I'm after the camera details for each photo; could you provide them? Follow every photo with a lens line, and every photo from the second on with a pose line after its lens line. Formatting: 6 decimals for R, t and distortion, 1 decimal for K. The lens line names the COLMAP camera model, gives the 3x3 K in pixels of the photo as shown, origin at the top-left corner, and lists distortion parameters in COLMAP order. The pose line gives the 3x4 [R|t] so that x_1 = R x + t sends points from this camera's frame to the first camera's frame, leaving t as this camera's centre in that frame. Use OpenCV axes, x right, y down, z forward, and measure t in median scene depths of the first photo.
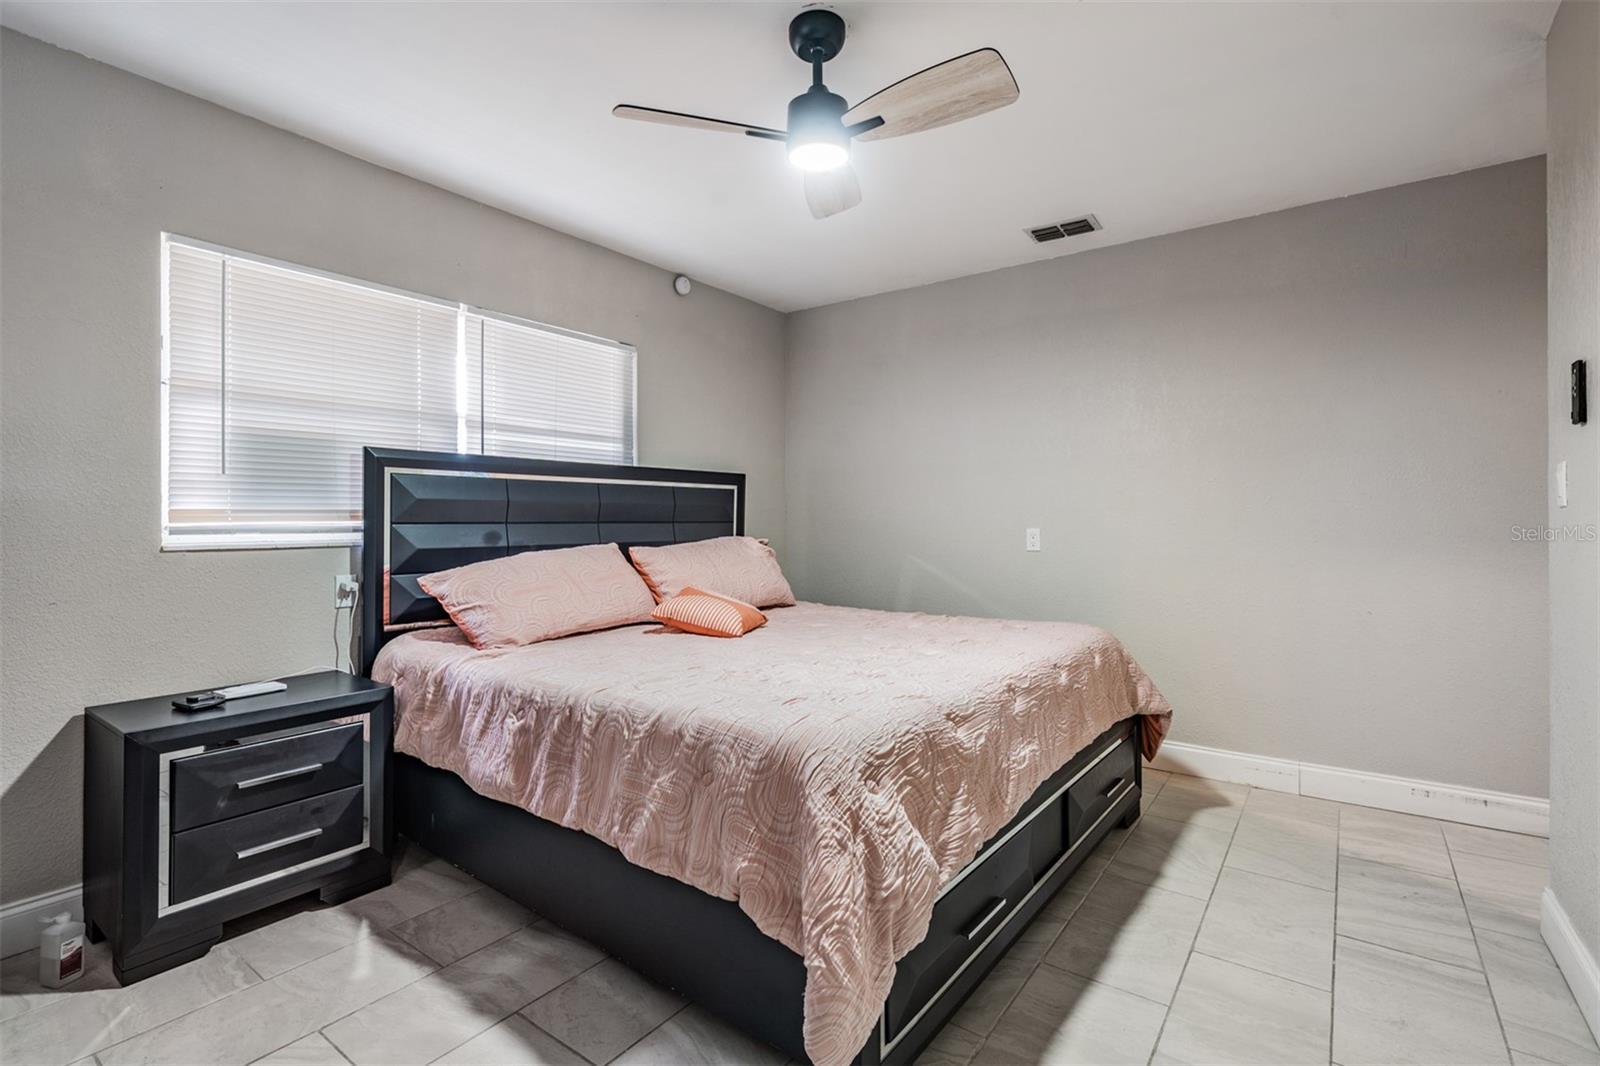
lens RADIAL K [[752.0, 0, 799.4], [0, 752.0, 523.6], [0, 0, 1]] dist [0.001999, 0.000597]
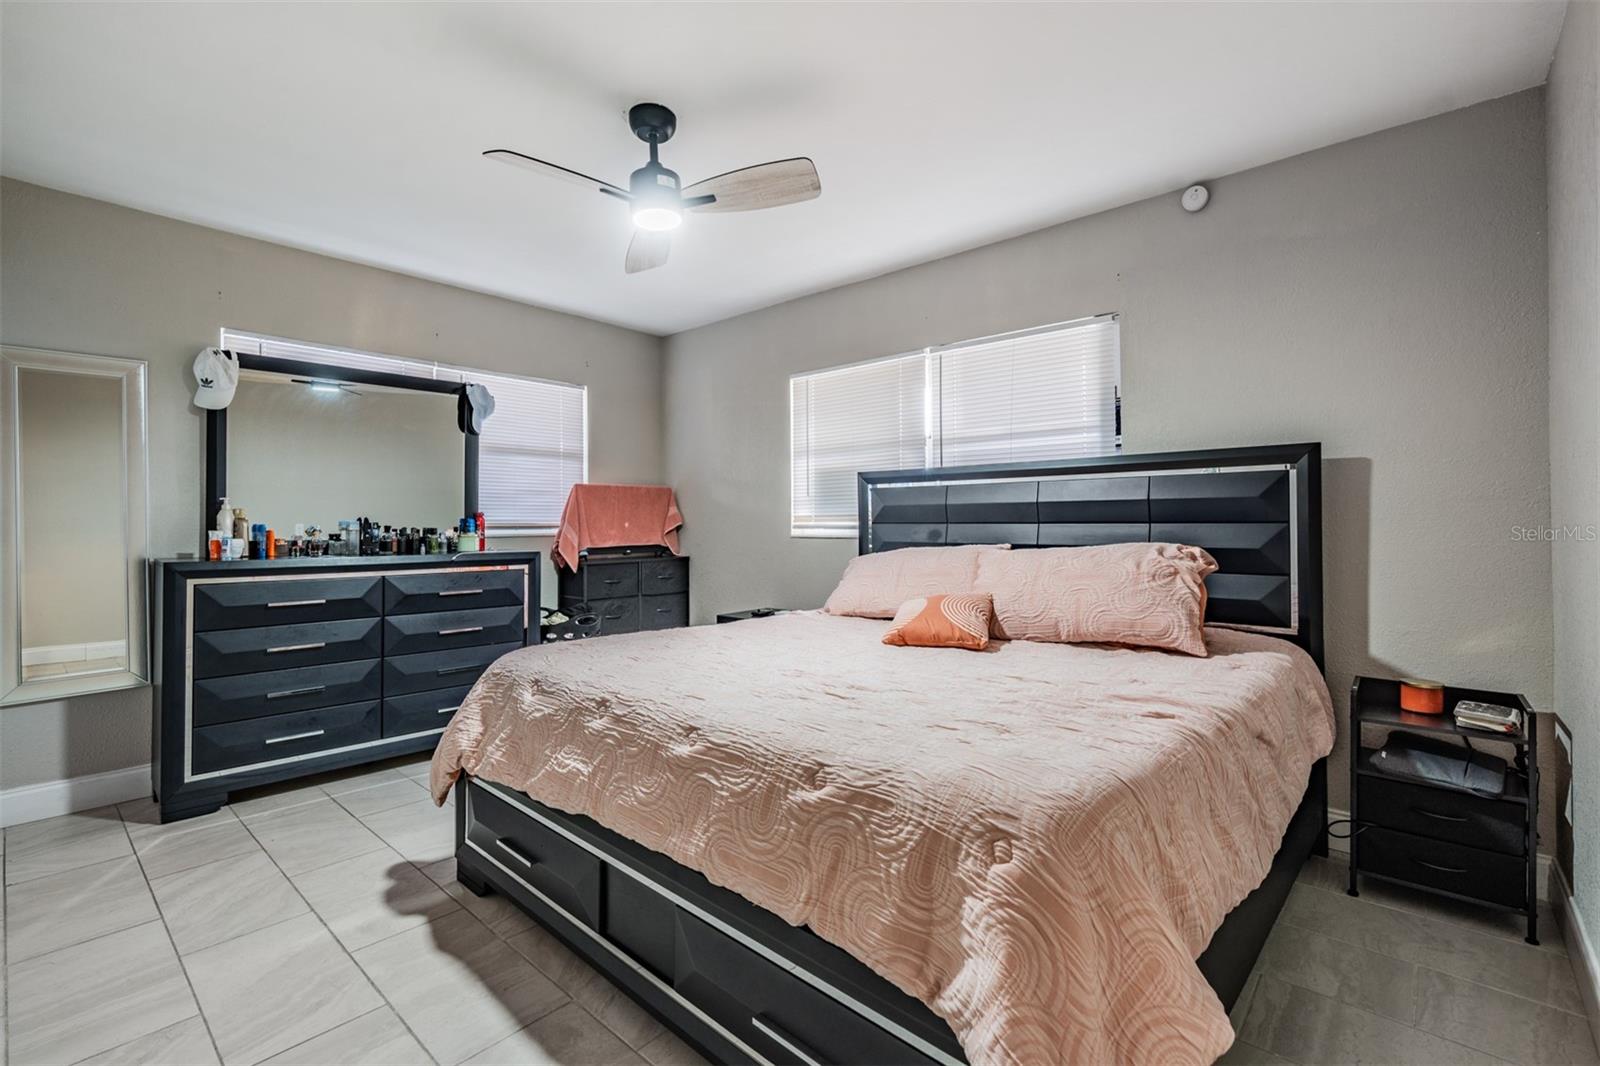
lens RADIAL K [[726.5, 0, 794.8], [0, 726.5, 526.1], [0, 0, 1]] dist [0.000756, -0.000071]
pose [[-0.114129, 0.007031, -0.993441, 0.890007], [0.000519, 0.999975, 0.007018, -0.004563], [0.993466, 0.000285, -0.114130, 1.040631]]
